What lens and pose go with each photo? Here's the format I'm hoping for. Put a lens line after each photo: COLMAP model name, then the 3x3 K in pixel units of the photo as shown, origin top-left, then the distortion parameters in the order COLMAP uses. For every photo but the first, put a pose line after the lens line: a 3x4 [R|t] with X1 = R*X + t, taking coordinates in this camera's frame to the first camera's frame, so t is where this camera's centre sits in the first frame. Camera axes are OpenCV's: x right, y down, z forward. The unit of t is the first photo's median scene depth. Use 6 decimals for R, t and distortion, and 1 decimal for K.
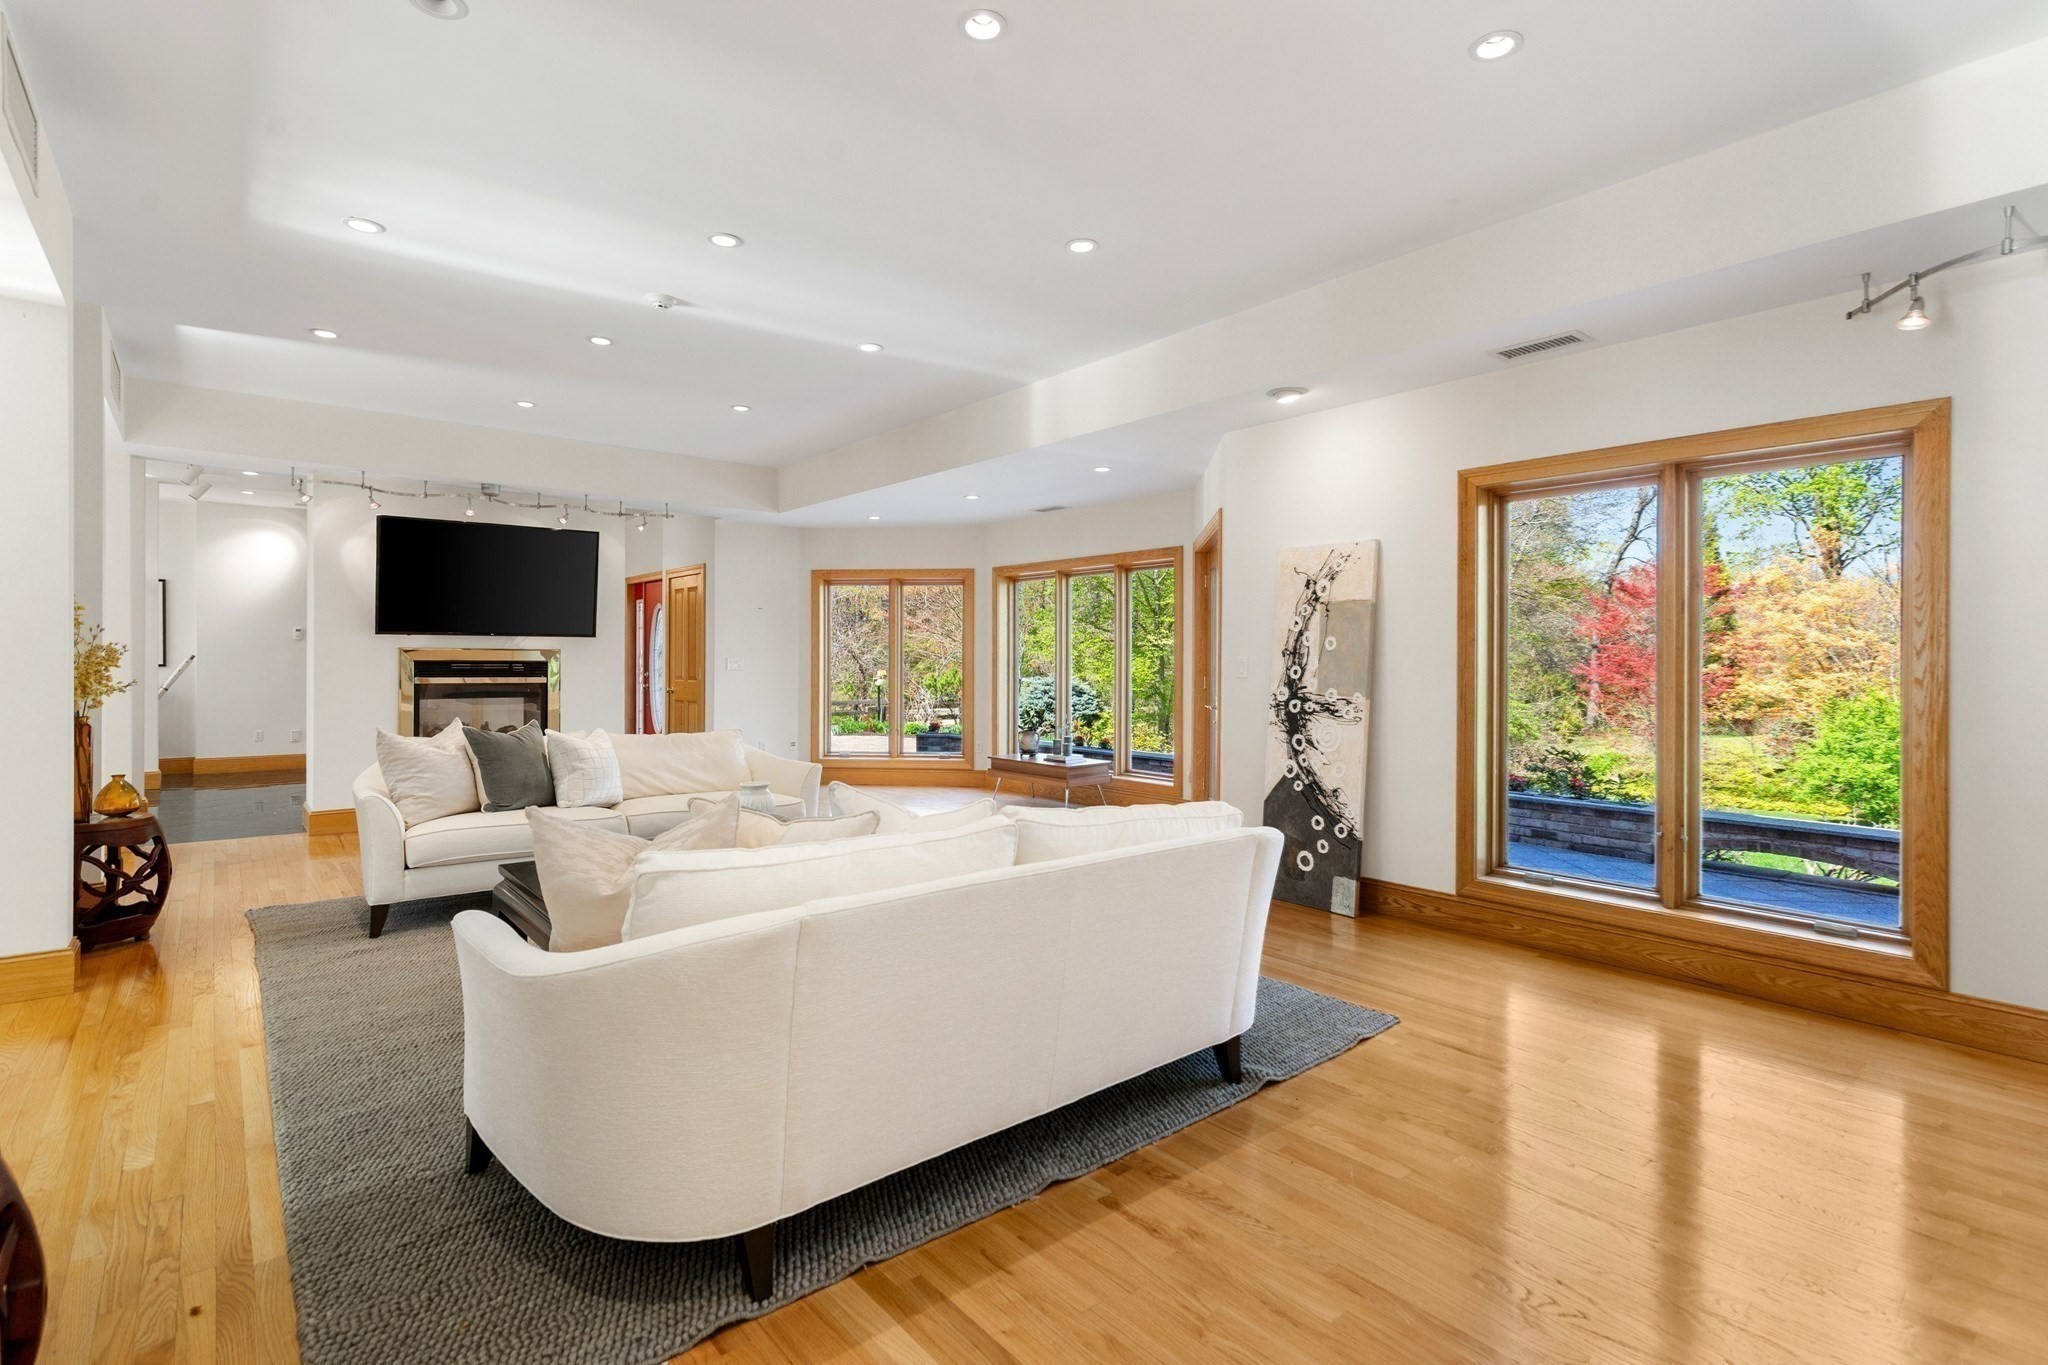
lens RADIAL K [[942.8, 0, 1032.4], [0, 942.8, 661.2], [0, 0, 1]] dist [0.003606, 0.000223]
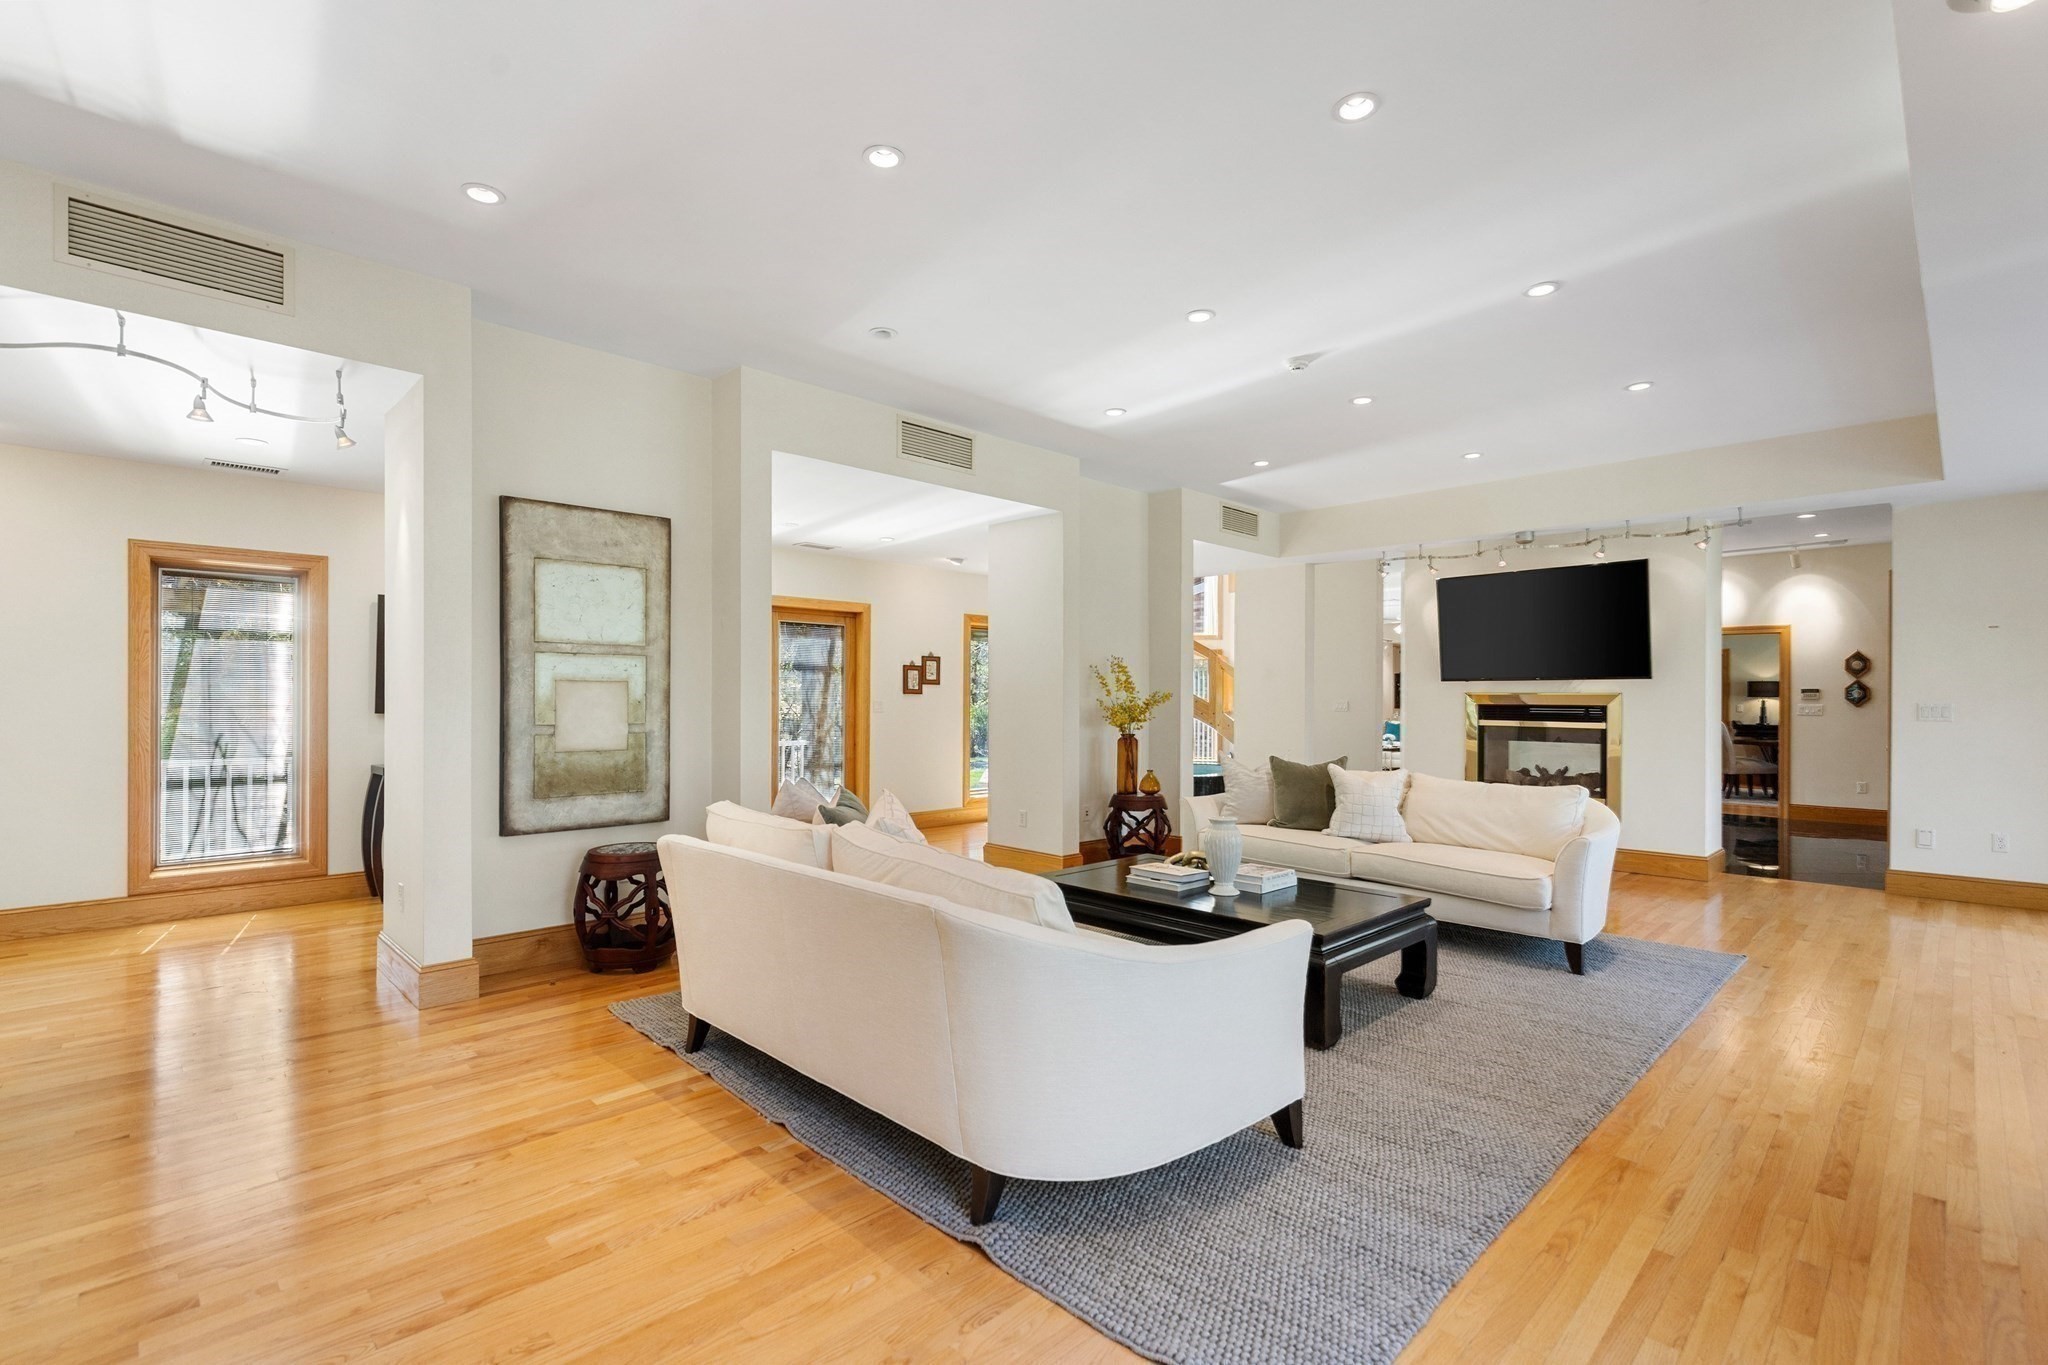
lens RADIAL K [[942.8, 0, 1033.8], [0, 942.8, 699.4], [0, 0, 1]] dist [0.003606, 0.000223]
pose [[0.089104, -0.003316, -0.996017, 0.420114], [-0.007308, 0.999965, -0.003983, 0.002113], [0.995995, 0.007634, 0.089077, 0.401454]]
